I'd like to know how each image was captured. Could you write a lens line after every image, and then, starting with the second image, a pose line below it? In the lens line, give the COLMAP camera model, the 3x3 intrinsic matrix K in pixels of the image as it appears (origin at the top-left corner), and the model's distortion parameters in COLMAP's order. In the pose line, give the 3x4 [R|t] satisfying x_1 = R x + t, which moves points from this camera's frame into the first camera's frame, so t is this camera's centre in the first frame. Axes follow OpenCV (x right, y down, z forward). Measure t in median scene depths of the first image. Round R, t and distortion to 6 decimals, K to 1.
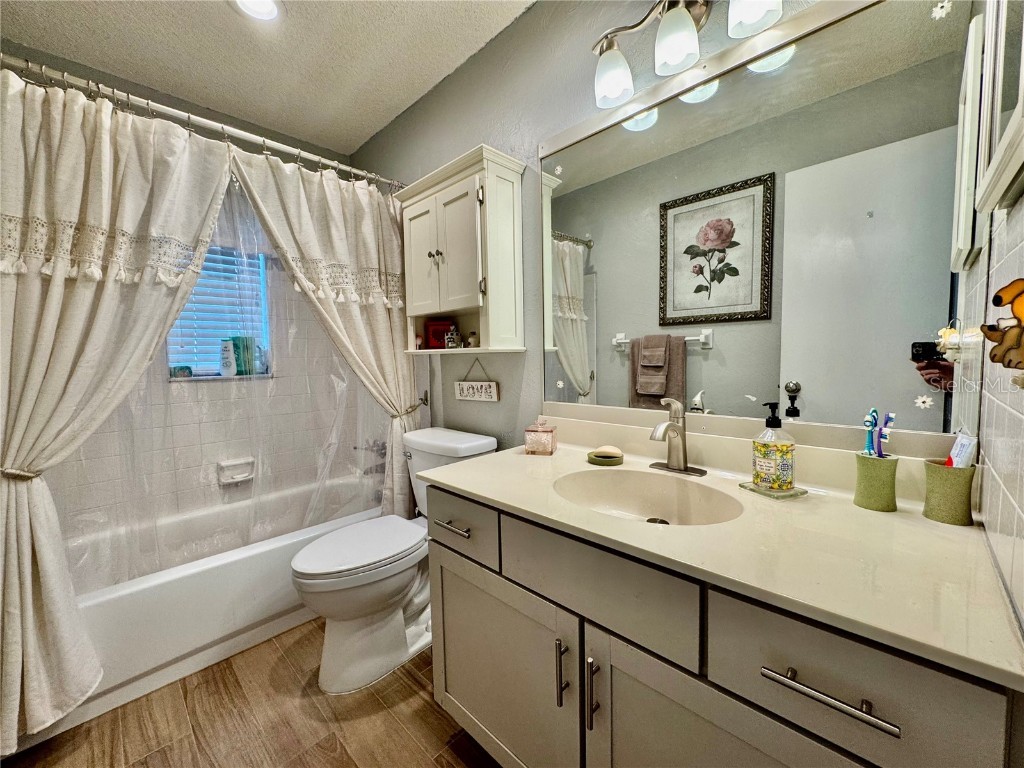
lens RADIAL K [[404.3, 0, 515.9], [0, 404.3, 386.5], [0, 0, 1]] dist [-0.001019, 0.000057]
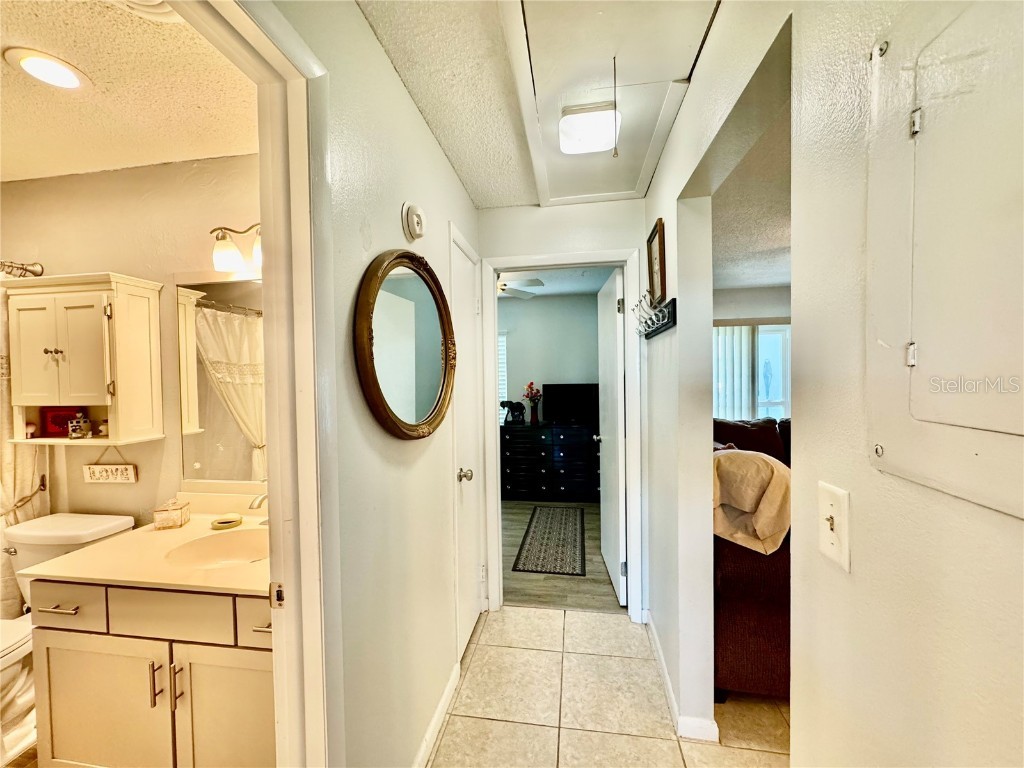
lens RADIAL K [[407.5, 0, 512.2], [0, 407.5, 383.5], [0, 0, 1]] dist [-0.002052, 0.000269]
pose [[0.819418, -0.006495, 0.573160, 0.174499], [0.044089, 0.997688, -0.051727, -0.139970], [-0.571498, 0.067656, 0.817809, -0.551252]]
